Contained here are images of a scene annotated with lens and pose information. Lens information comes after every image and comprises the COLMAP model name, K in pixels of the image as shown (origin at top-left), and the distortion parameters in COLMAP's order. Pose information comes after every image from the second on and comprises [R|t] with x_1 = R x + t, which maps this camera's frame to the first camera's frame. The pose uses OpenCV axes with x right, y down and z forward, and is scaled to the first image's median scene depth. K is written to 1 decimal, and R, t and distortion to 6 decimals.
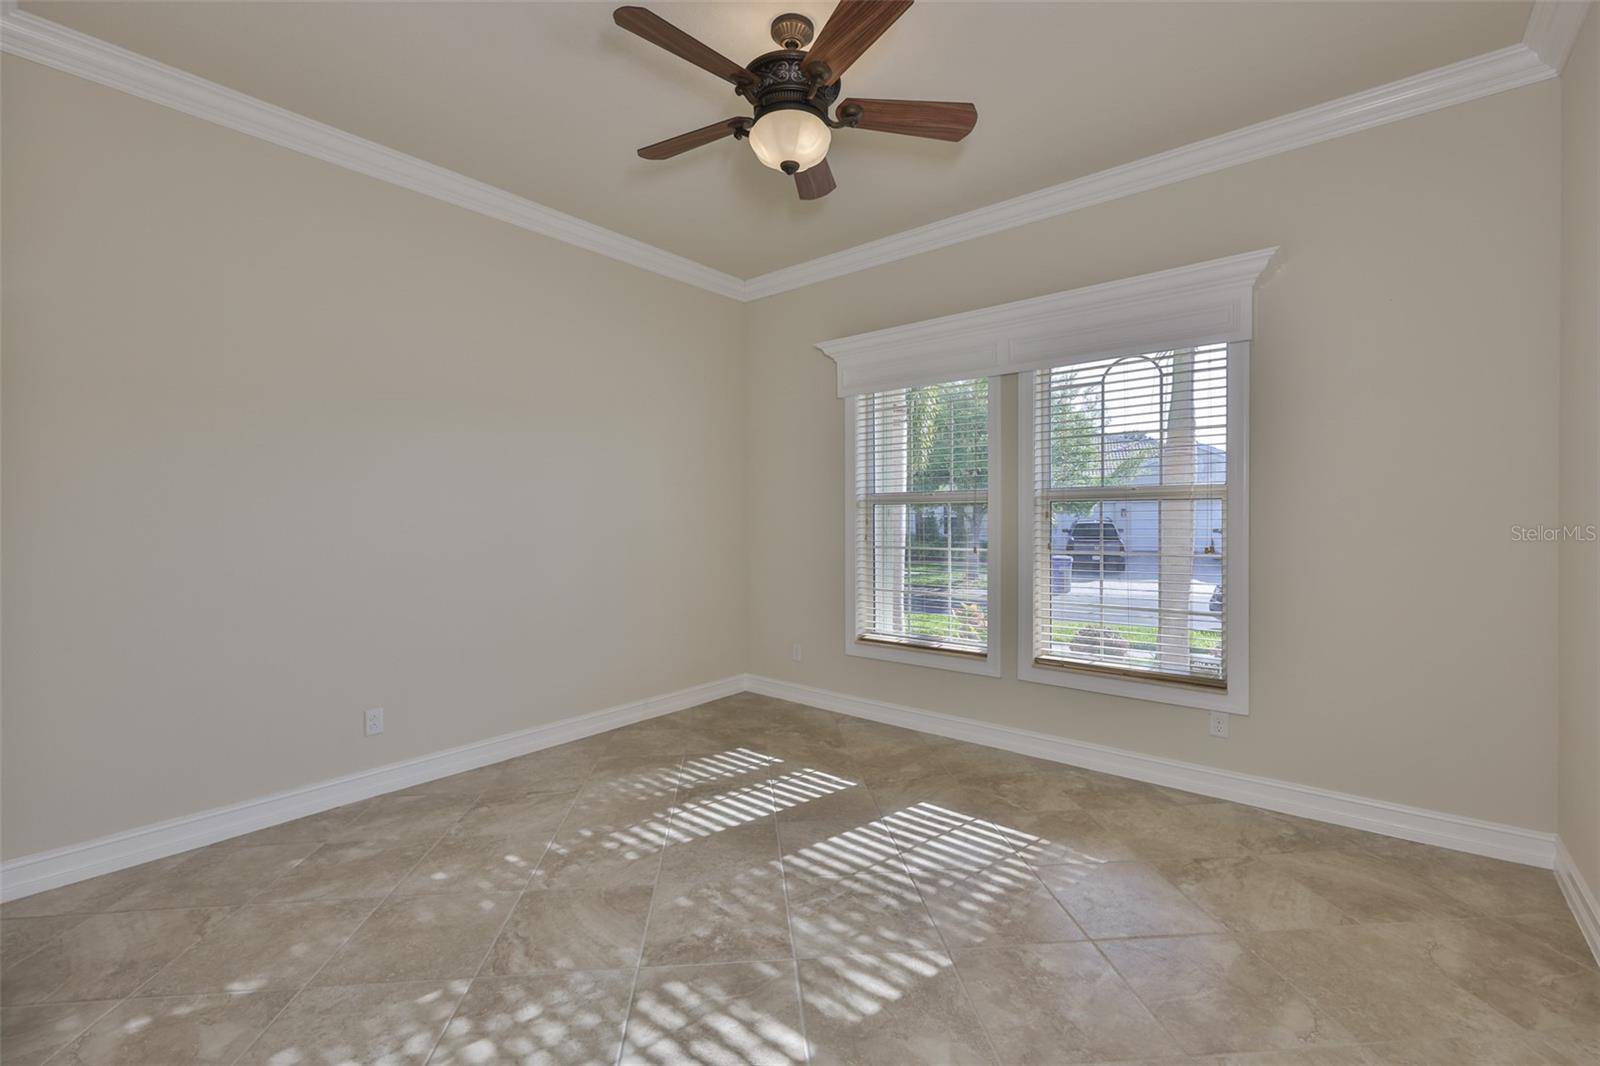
lens RADIAL K [[686.6, 0, 797.6], [0, 686.6, 526.5], [0, 0, 1]] dist [-0.007369, 0.001167]
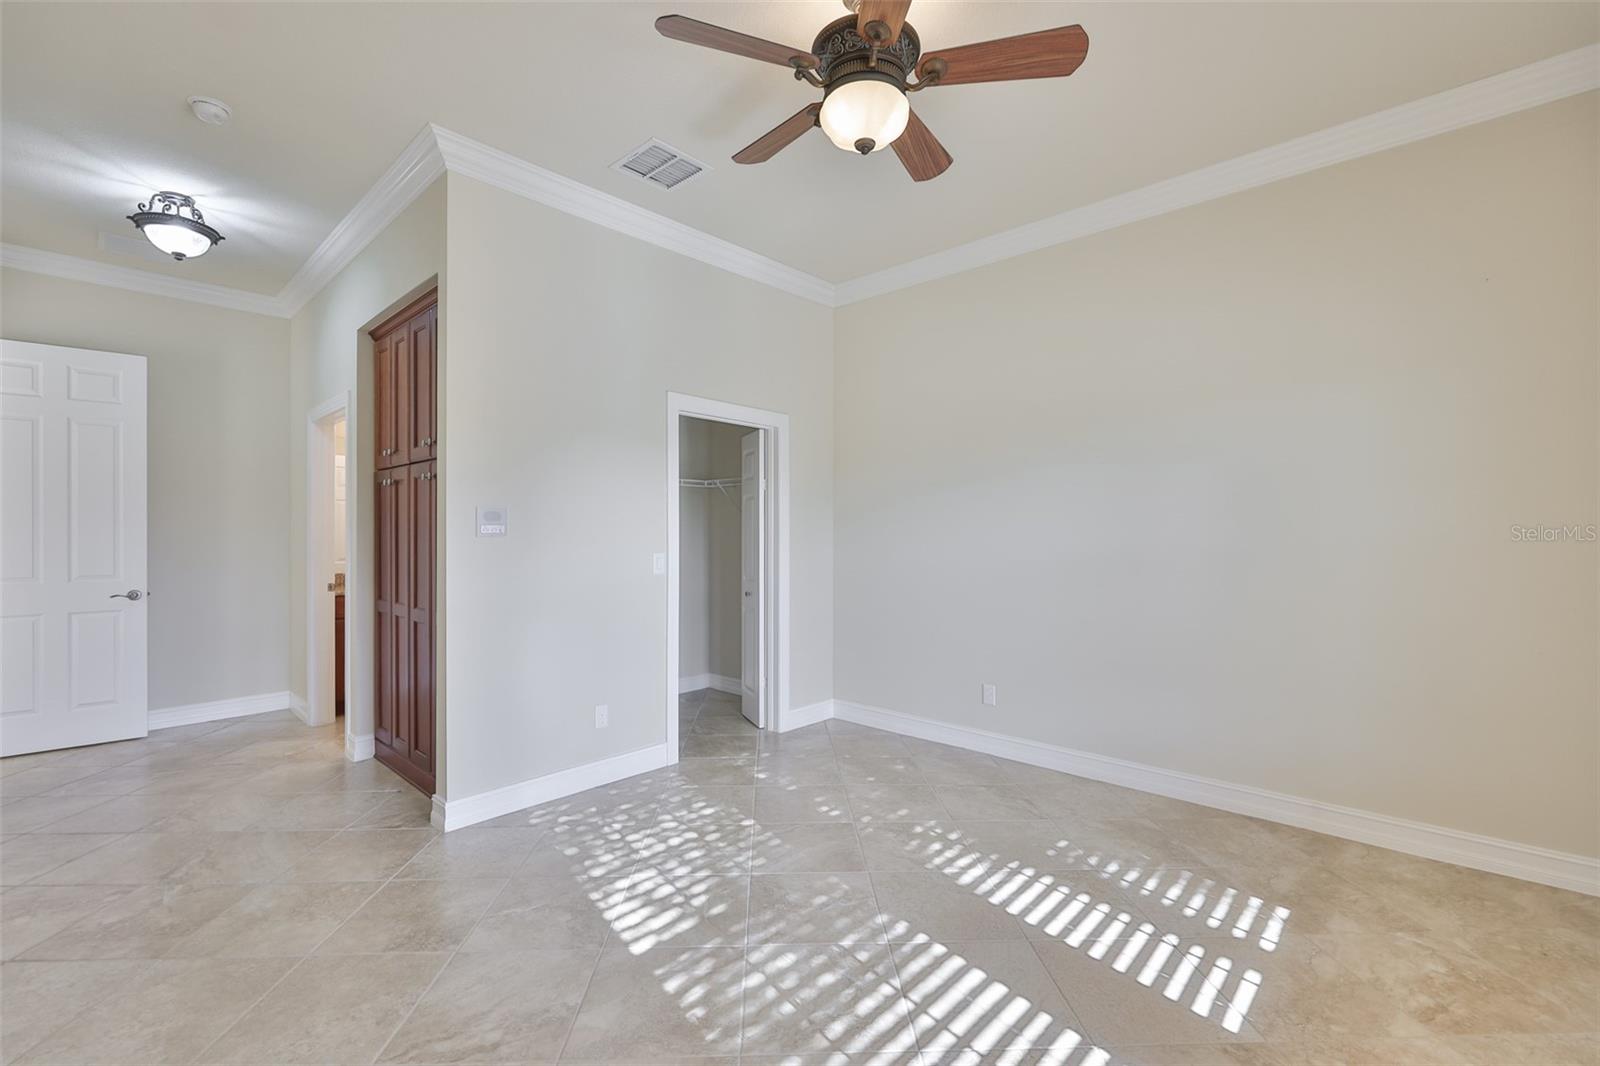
lens RADIAL K [[686.6, 0, 813.7], [0, 686.6, 530.0], [0, 0, 1]] dist [-0.007369, 0.001167]
pose [[-0.036225, -0.002929, -0.999339, 0.695820], [-0.022275, 0.999750, -0.002123, -0.009670], [0.999095, 0.022184, -0.036281, 0.749976]]
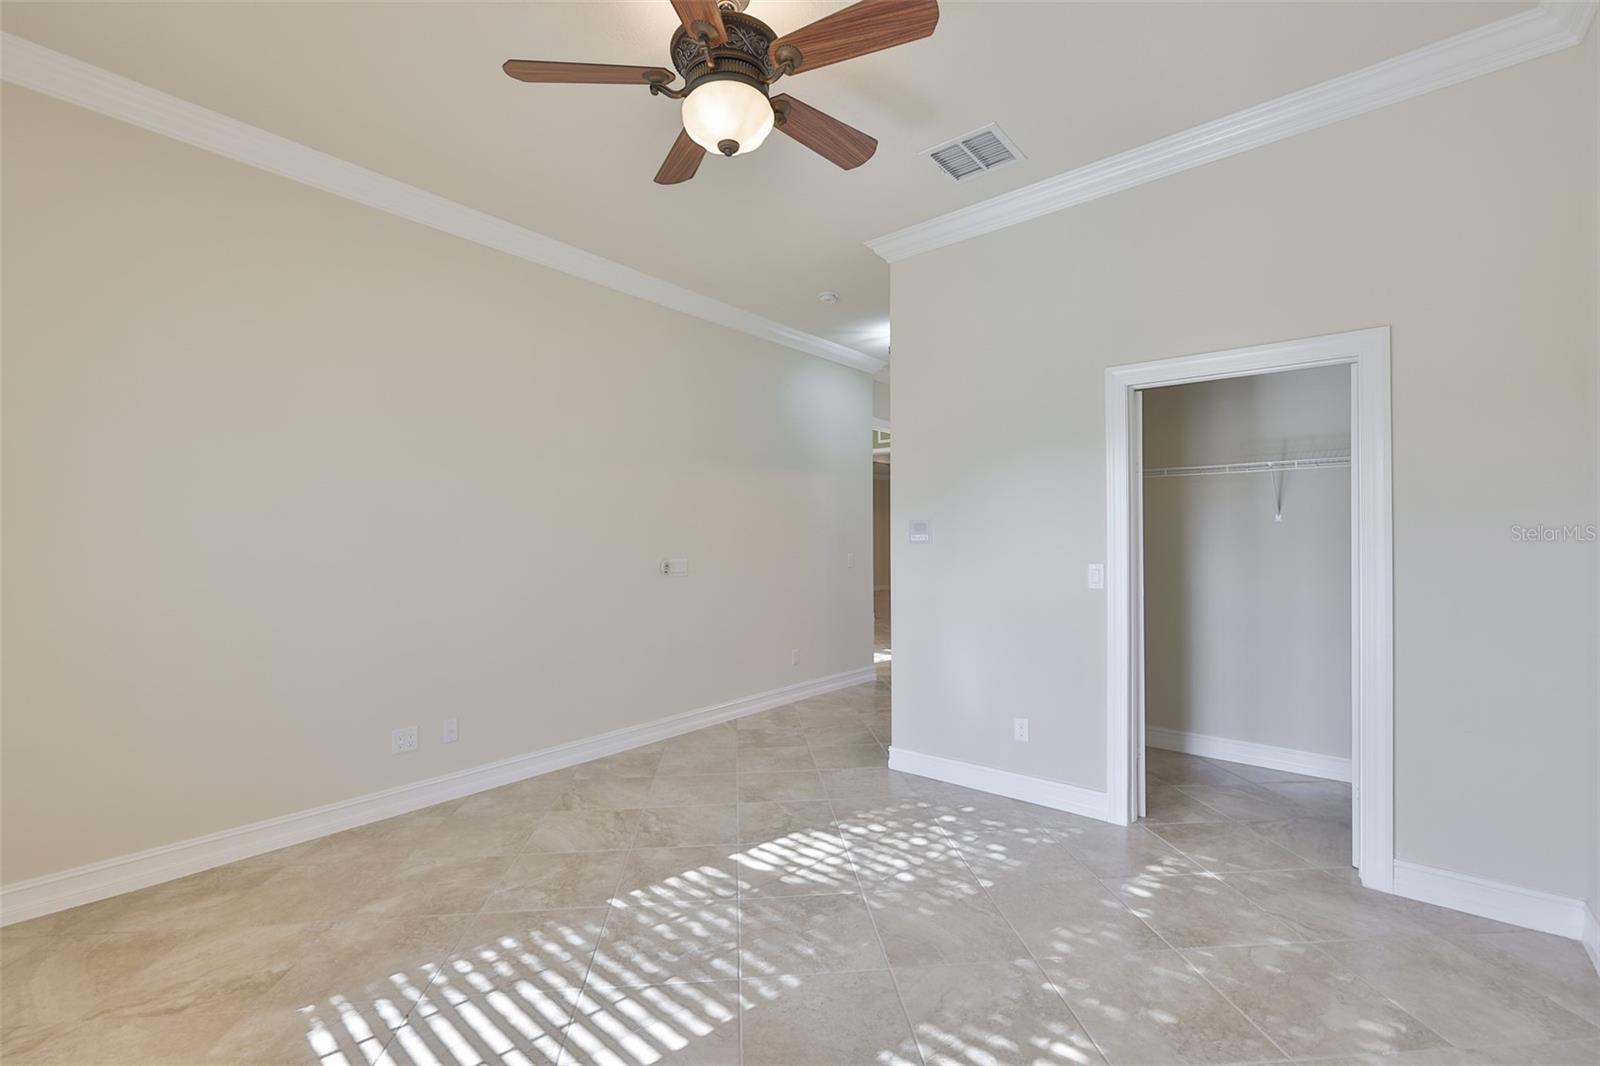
lens RADIAL K [[686.6, 0, 797.9], [0, 686.6, 538.0], [0, 0, 1]] dist [-0.007369, 0.001167]
pose [[-0.999961, 0.008501, 0.002177, -0.078100], [0.008540, 0.999790, 0.018630, -0.026663], [-0.002018, 0.018647, -0.999824, 1.466790]]
